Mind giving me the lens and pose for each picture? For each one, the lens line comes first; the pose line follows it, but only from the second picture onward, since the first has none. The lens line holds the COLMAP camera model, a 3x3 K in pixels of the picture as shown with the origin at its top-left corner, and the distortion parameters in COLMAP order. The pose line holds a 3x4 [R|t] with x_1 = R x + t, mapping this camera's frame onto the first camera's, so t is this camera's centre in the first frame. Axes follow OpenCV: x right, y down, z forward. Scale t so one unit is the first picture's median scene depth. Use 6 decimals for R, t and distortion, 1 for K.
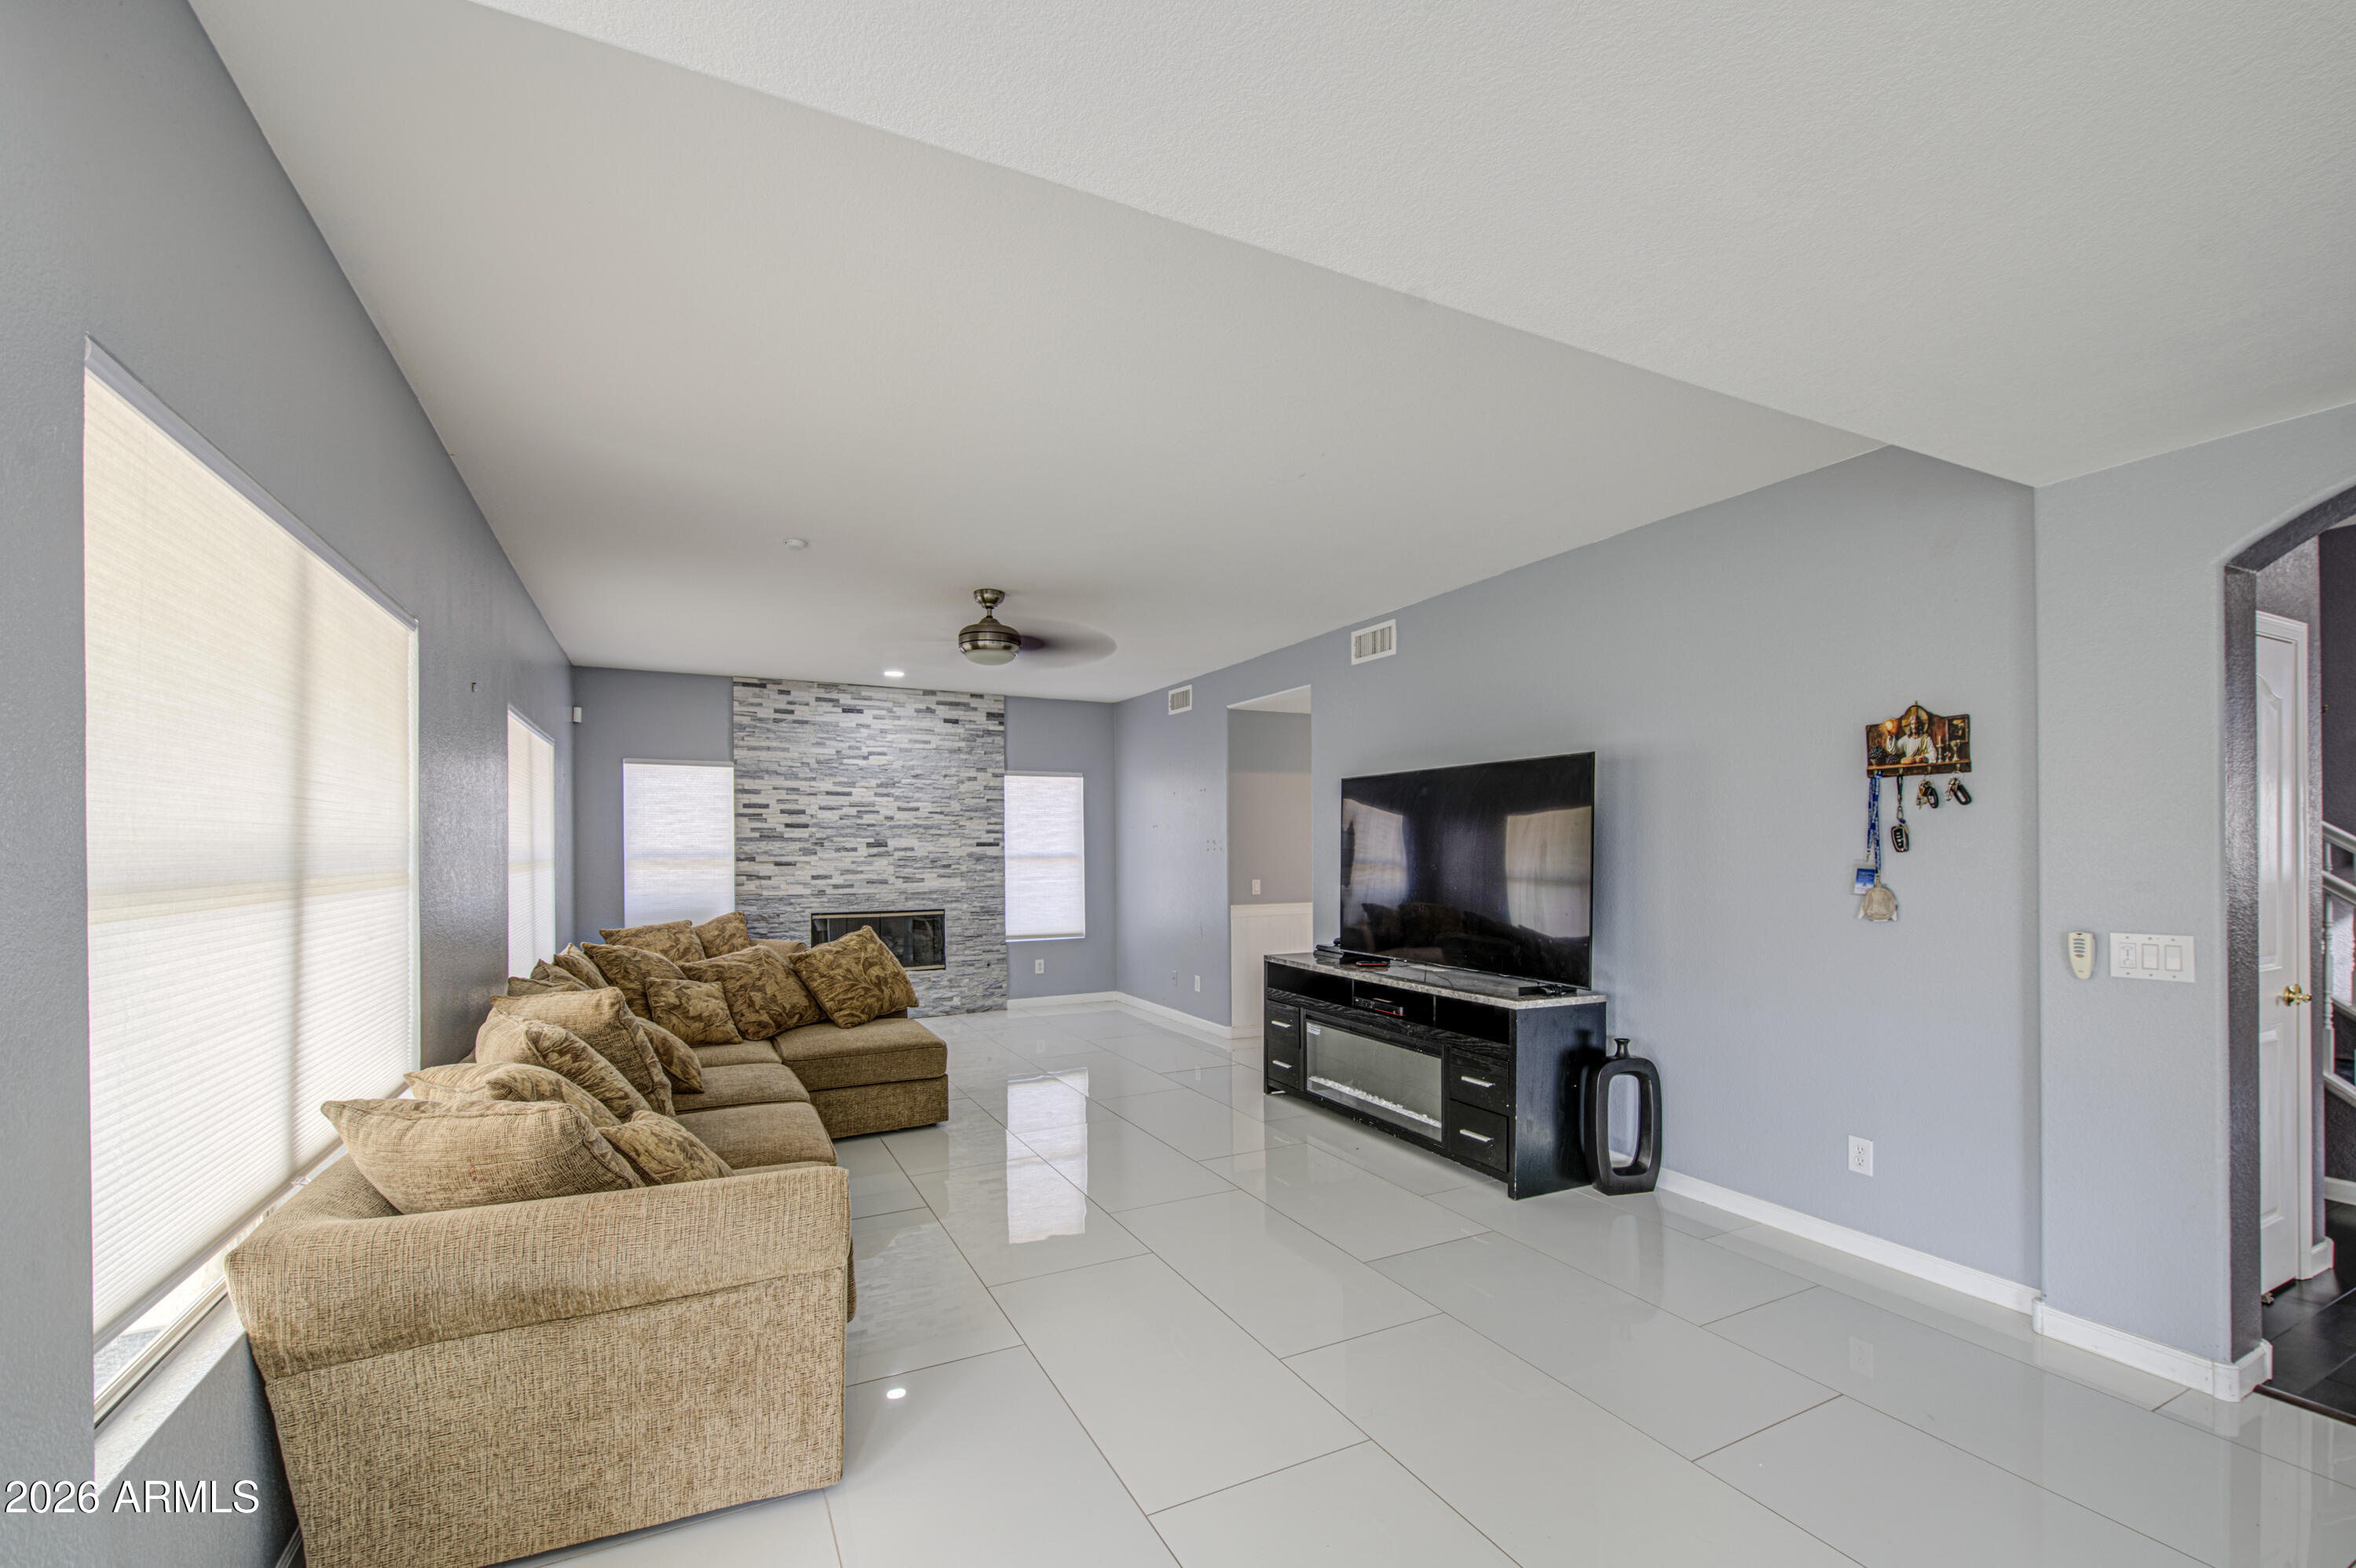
lens RADIAL K [[973.1, 0, 1189.0], [0, 973.1, 850.5], [0, 0, 1]] dist [0.002019, -0.003126]
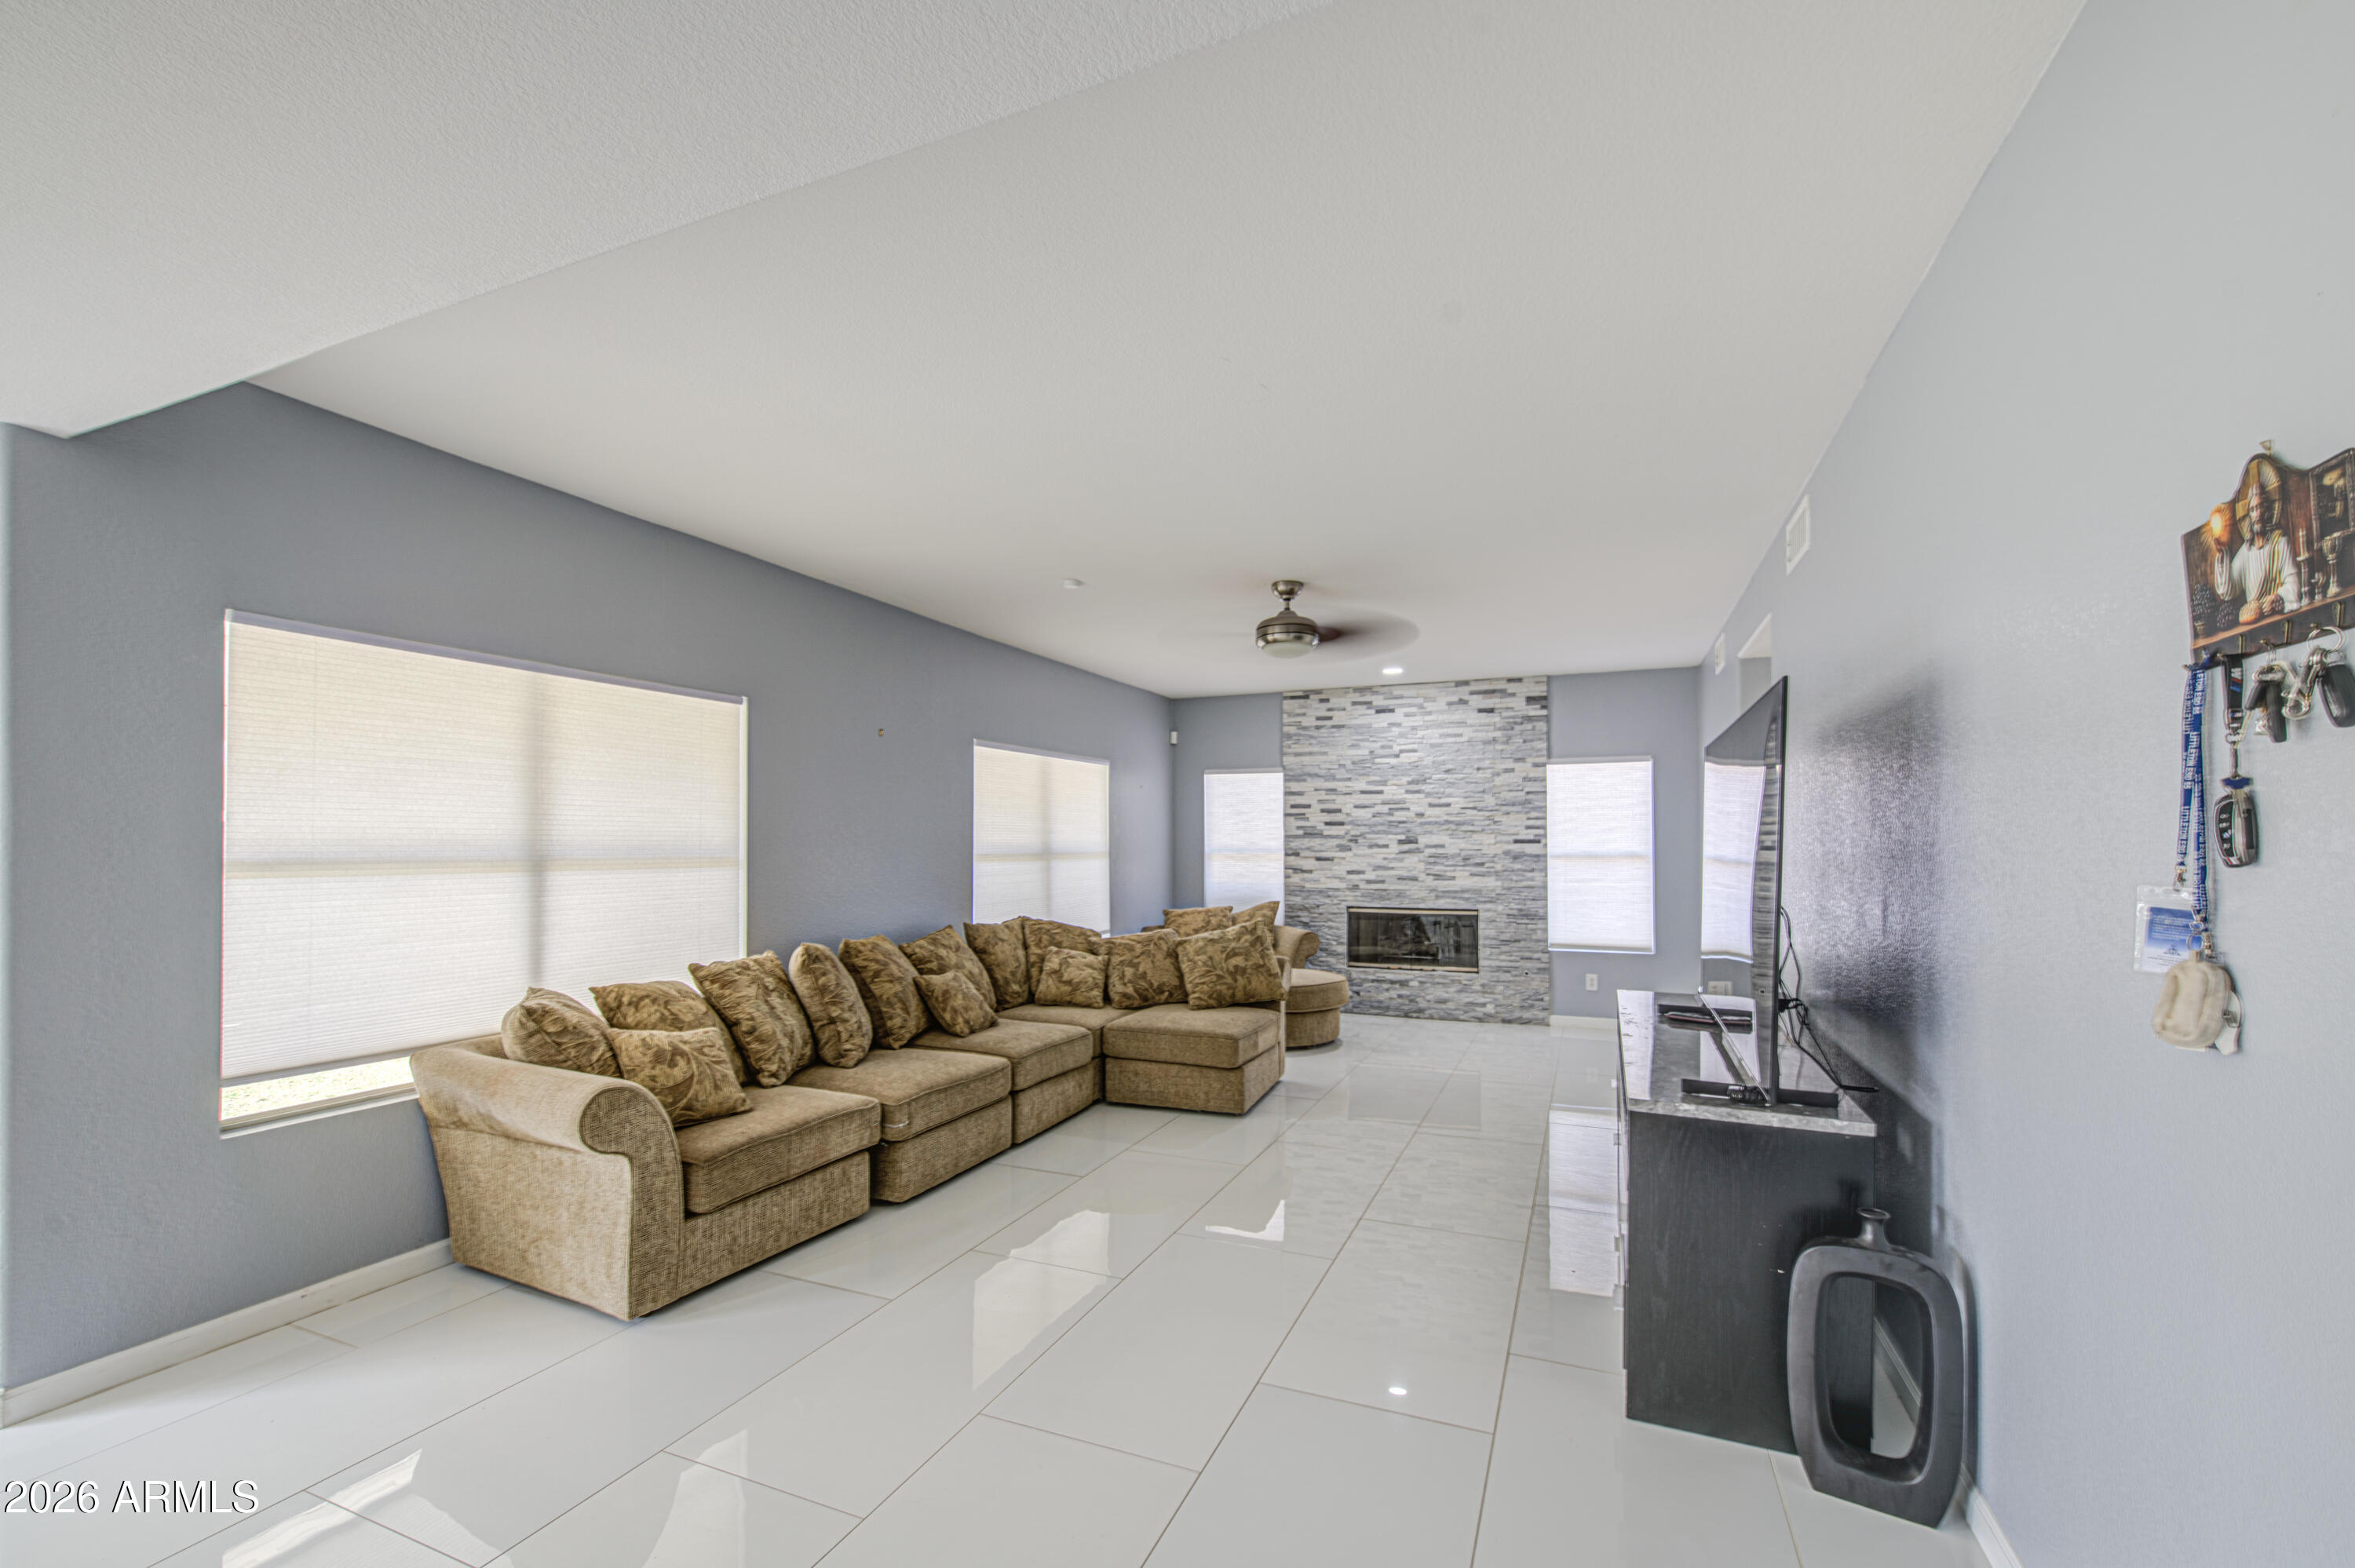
lens RADIAL K [[972.6, 0, 1217.0], [0, 972.6, 844.4], [0, 0, 1]] dist [0.002019, -0.003126]
pose [[0.652844, 0.003970, -0.757482, 0.324294], [-0.005960, 0.999982, 0.000104, -0.001983], [0.757469, 0.004446, 0.652856, 0.203611]]
